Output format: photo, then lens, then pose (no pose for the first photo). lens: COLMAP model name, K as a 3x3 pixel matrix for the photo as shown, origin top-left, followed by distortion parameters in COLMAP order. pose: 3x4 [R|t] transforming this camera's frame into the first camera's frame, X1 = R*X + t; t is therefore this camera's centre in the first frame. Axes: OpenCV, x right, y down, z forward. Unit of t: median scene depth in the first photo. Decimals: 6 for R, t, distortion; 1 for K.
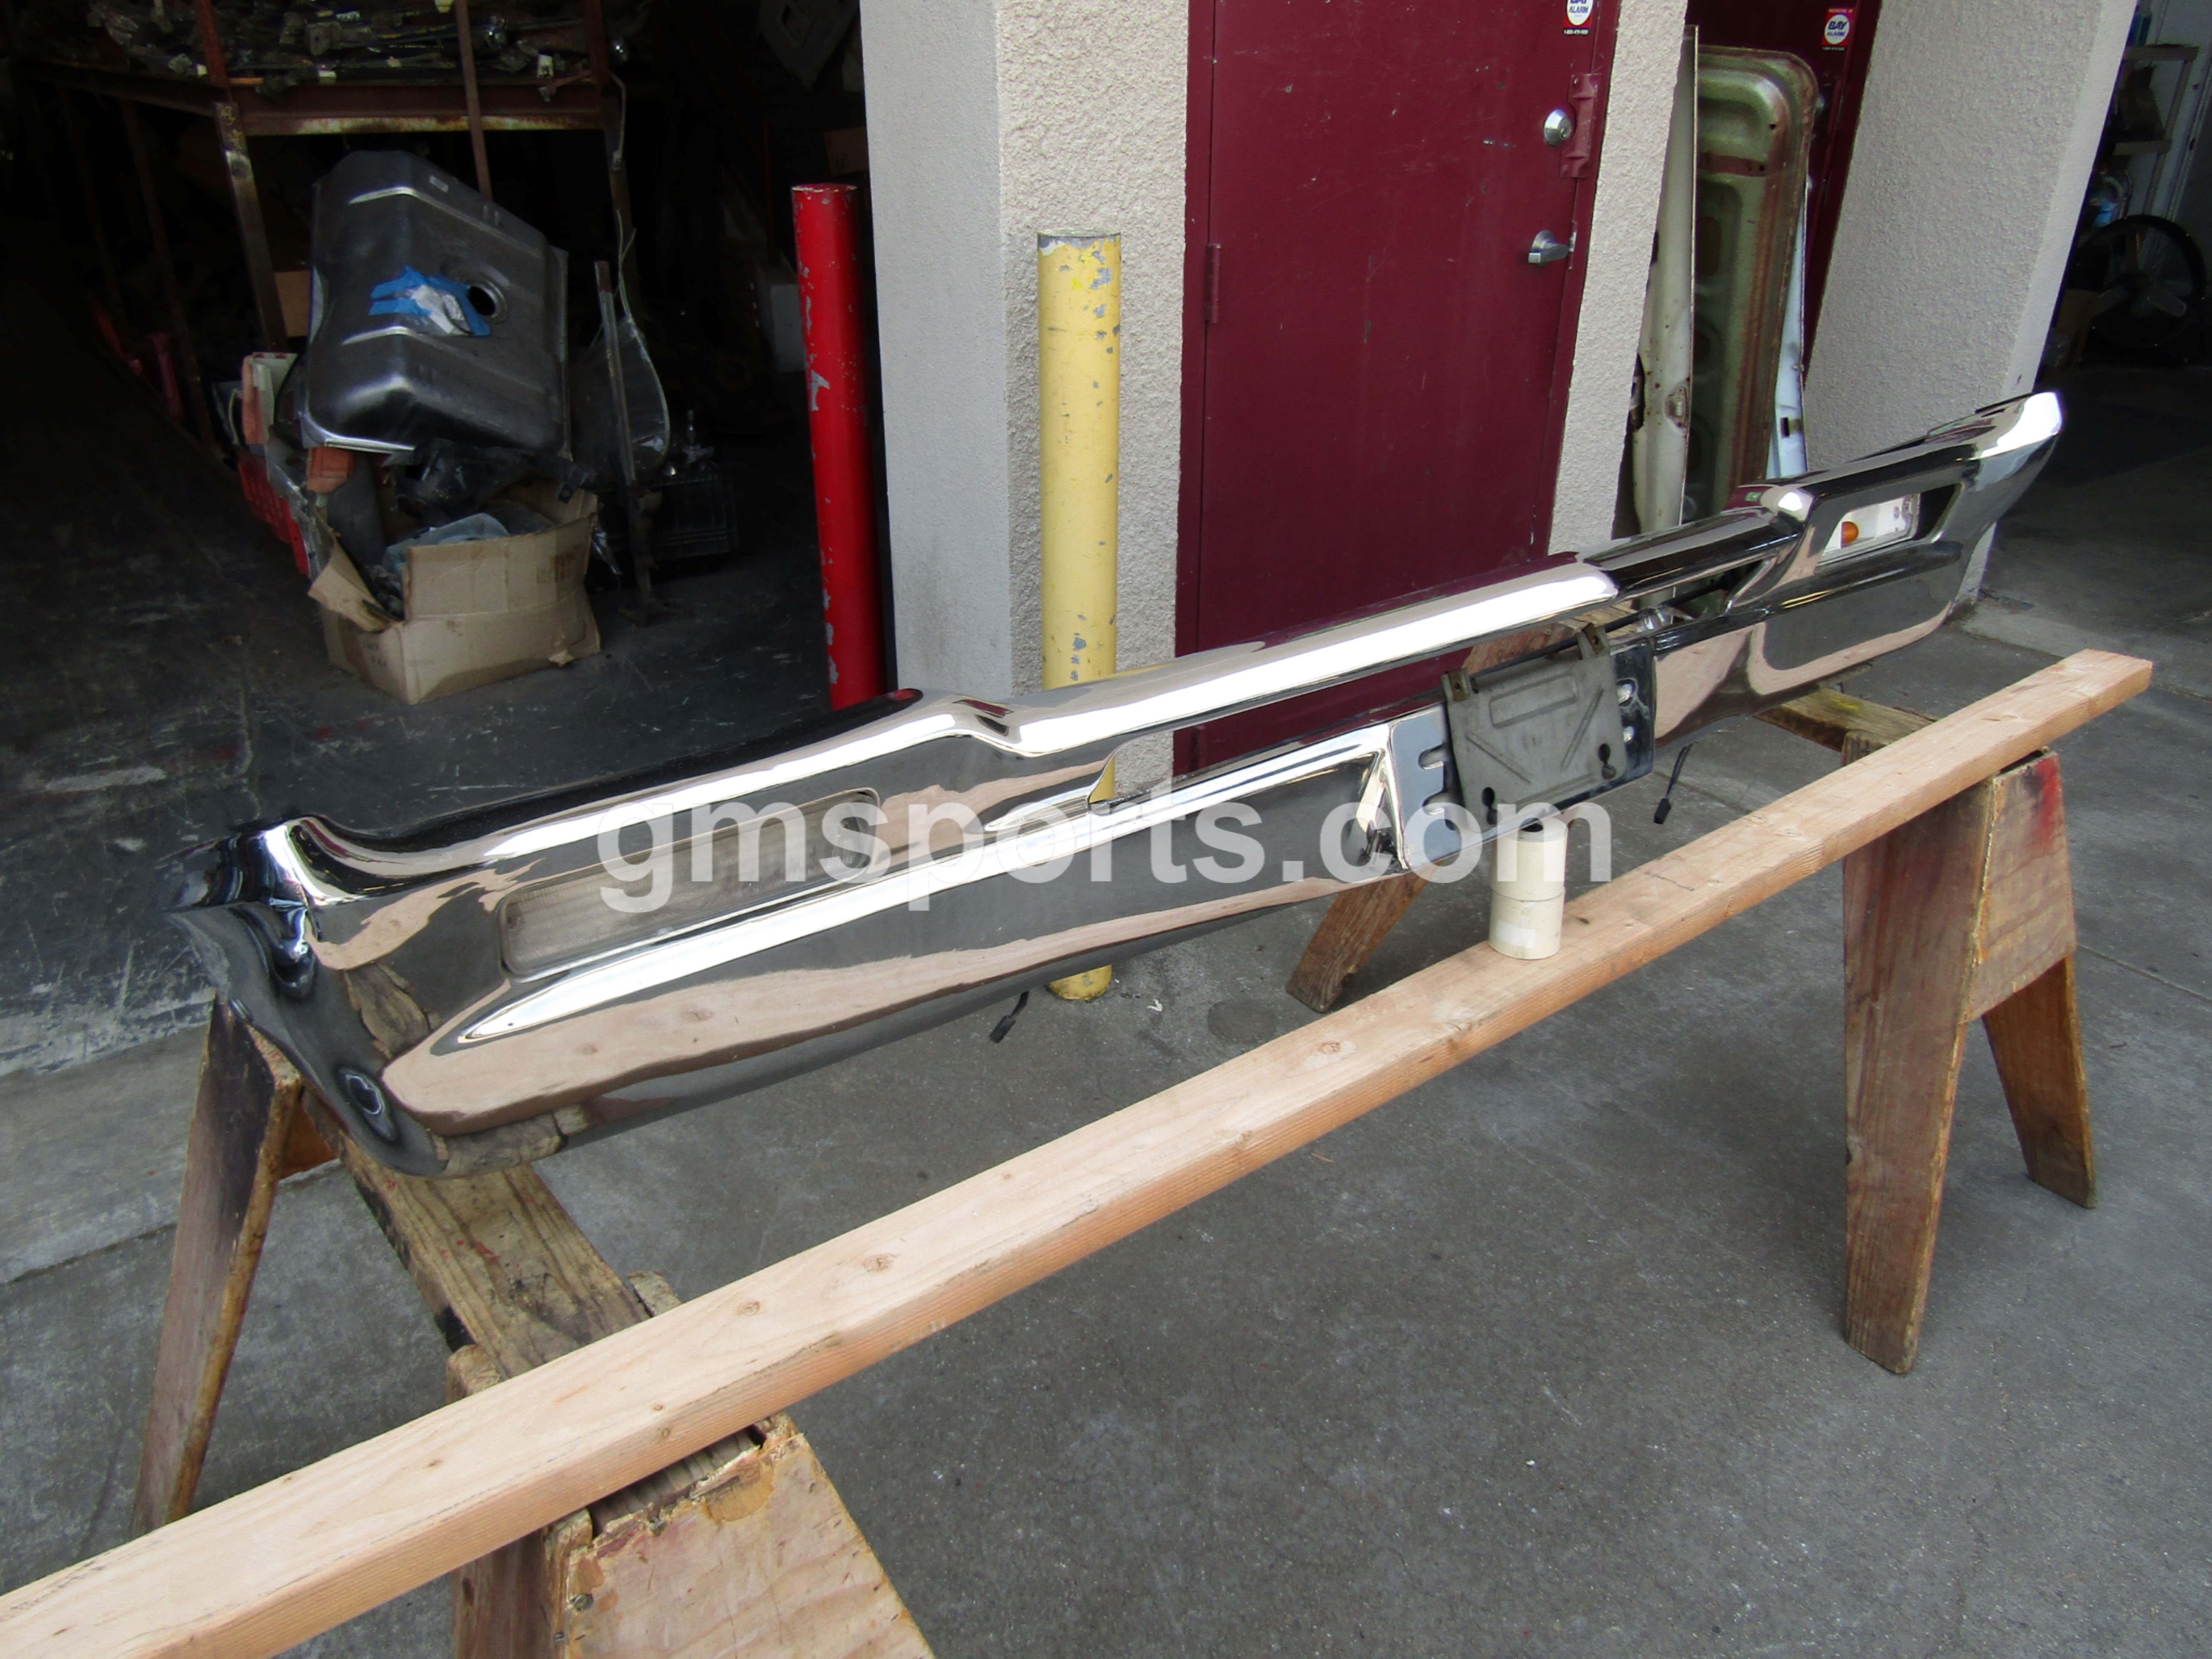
lens RADIAL K [[1567.8, 0, 1105.3], [0, 1567.8, 826.2], [0, 0, 1]] dist [-0.008937, -0.000132]
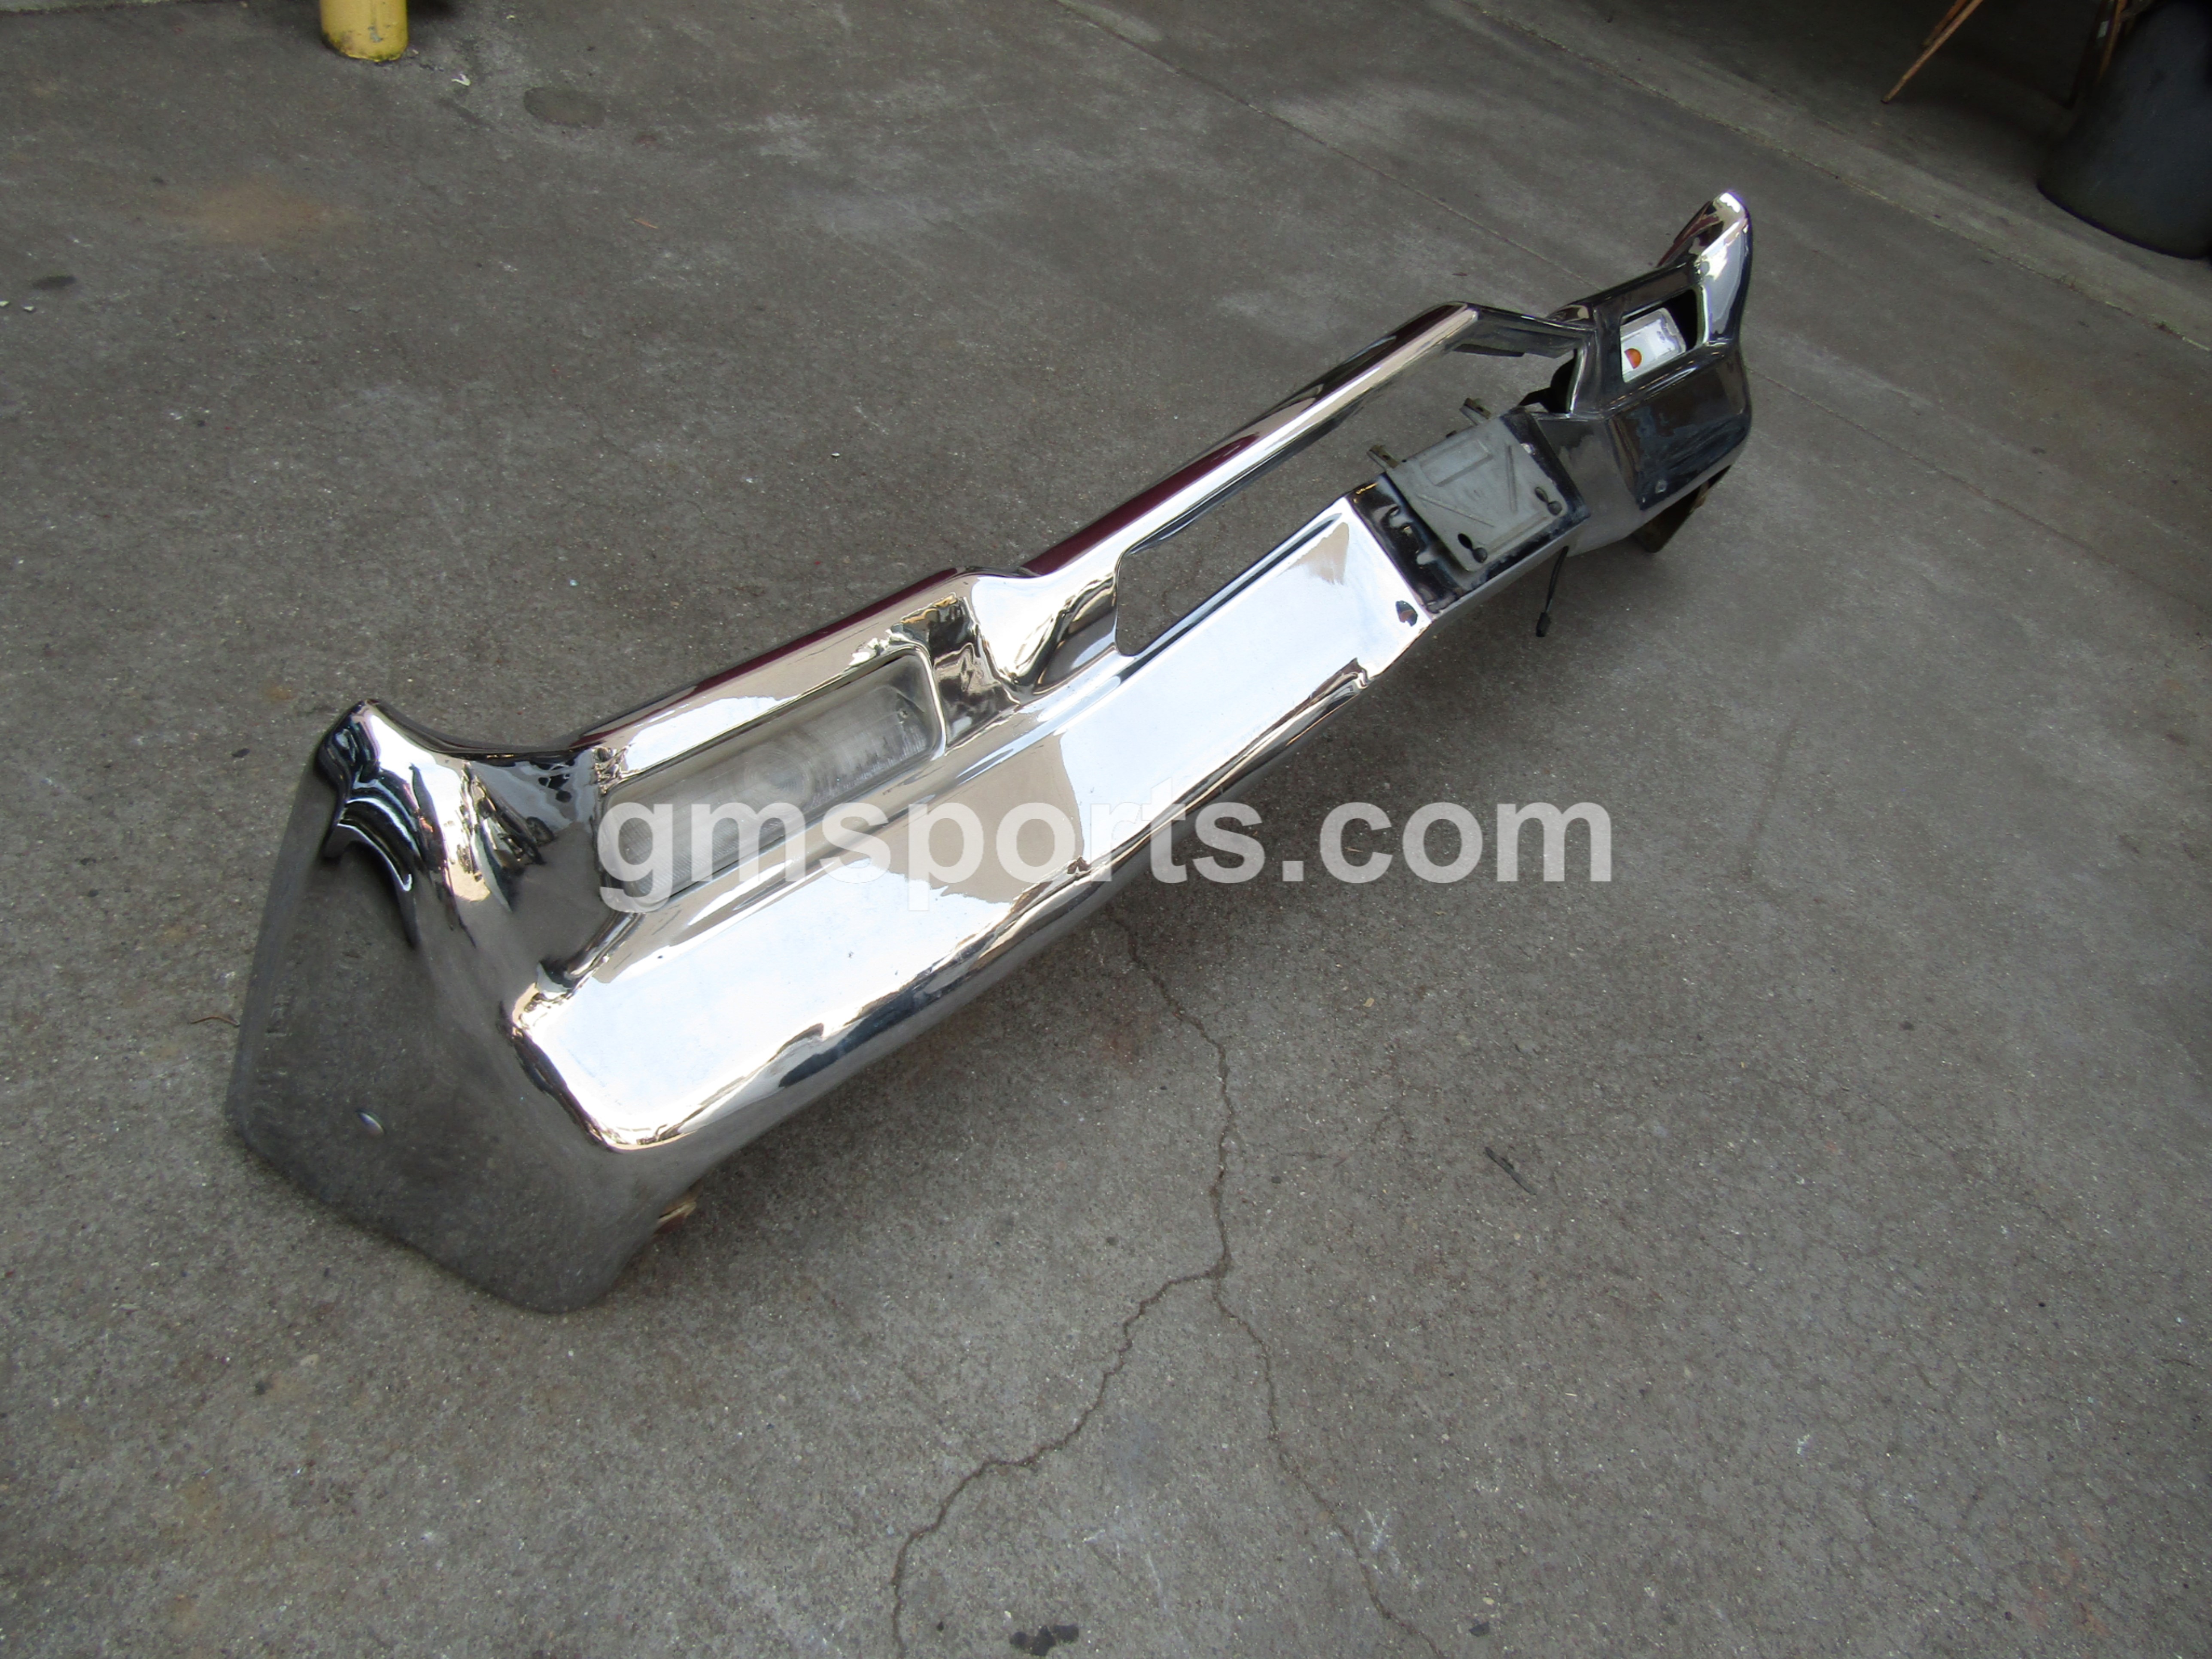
lens RADIAL K [[1567.8, 0, 1096.4], [0, 1567.8, 833.3], [0, 0, 1]] dist [-0.008937, -0.000132]
pose [[0.931528, -0.020710, 0.363078, 0.045609], [-0.097199, 0.947879, 0.303444, 0.269289], [-0.350439, -0.317957, 0.880963, -0.037184]]
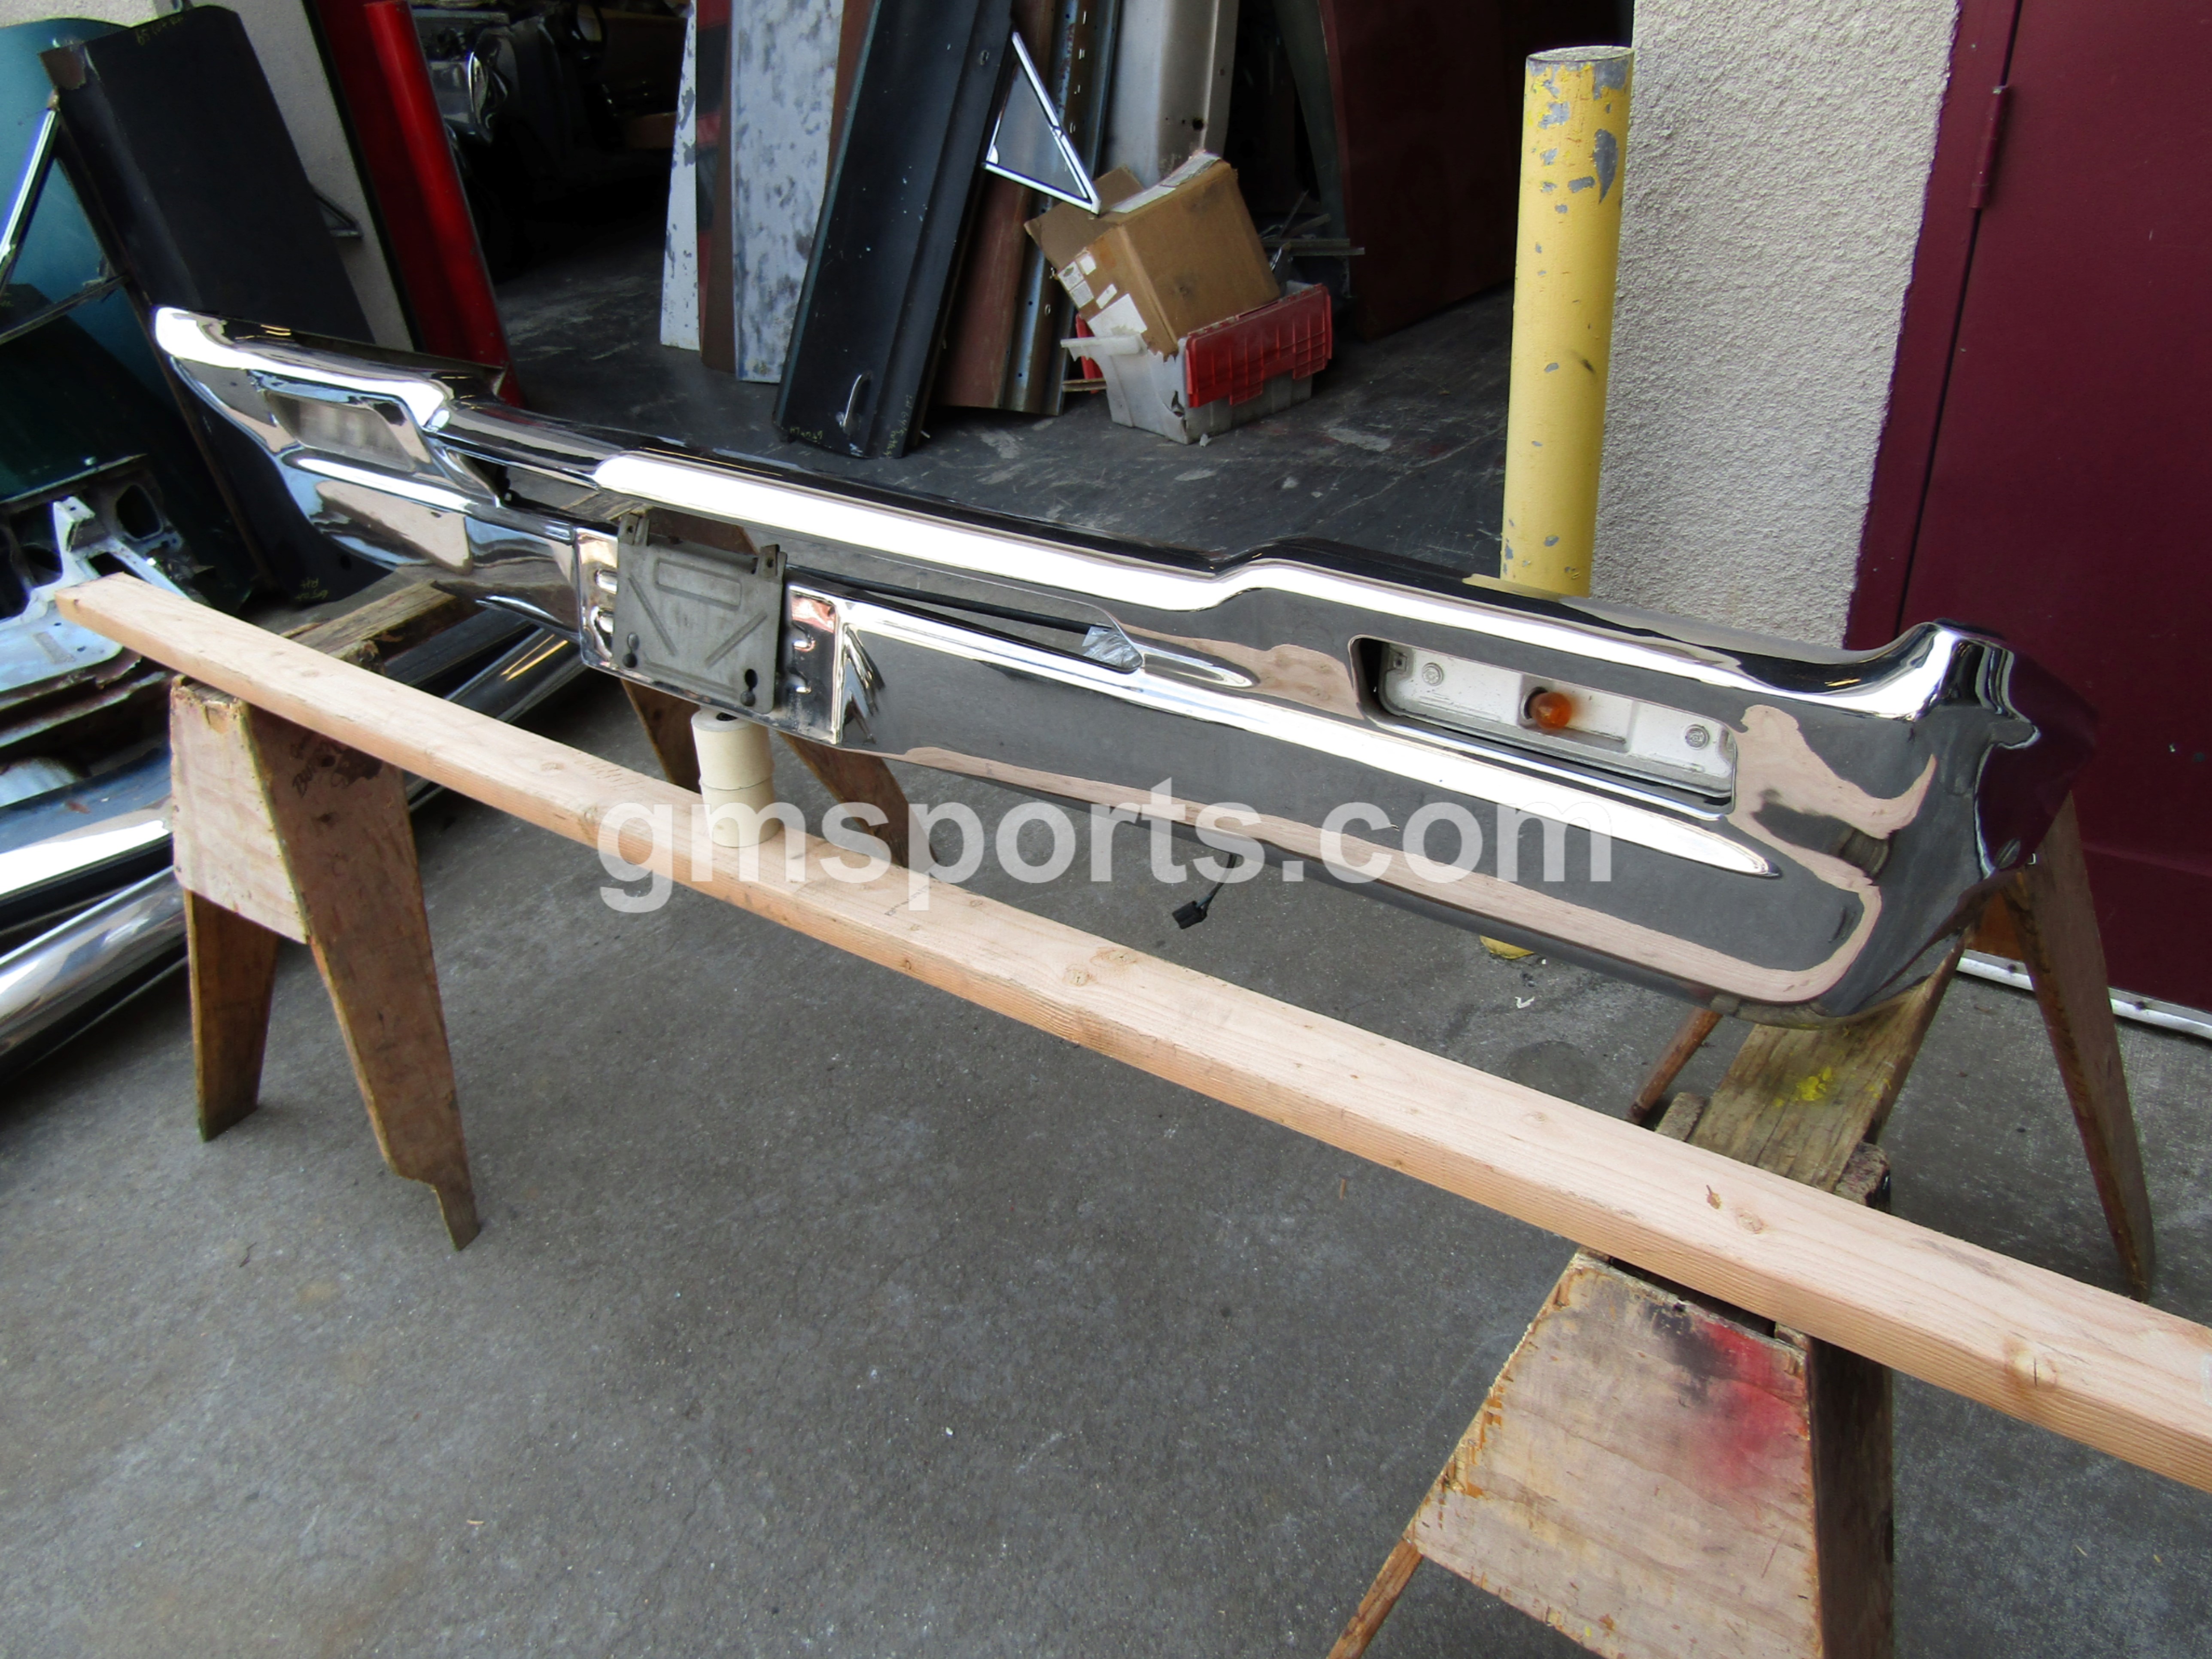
lens RADIAL K [[1567.8, 0, 1110.2], [0, 1567.8, 828.0], [0, 0, 1]] dist [-0.008937, -0.000132]
pose [[0.292055, 0.485163, -0.824209, 0.782121], [-0.352682, 0.855680, 0.378717, -0.263304], [0.888999, 0.180077, 0.421014, 0.530286]]
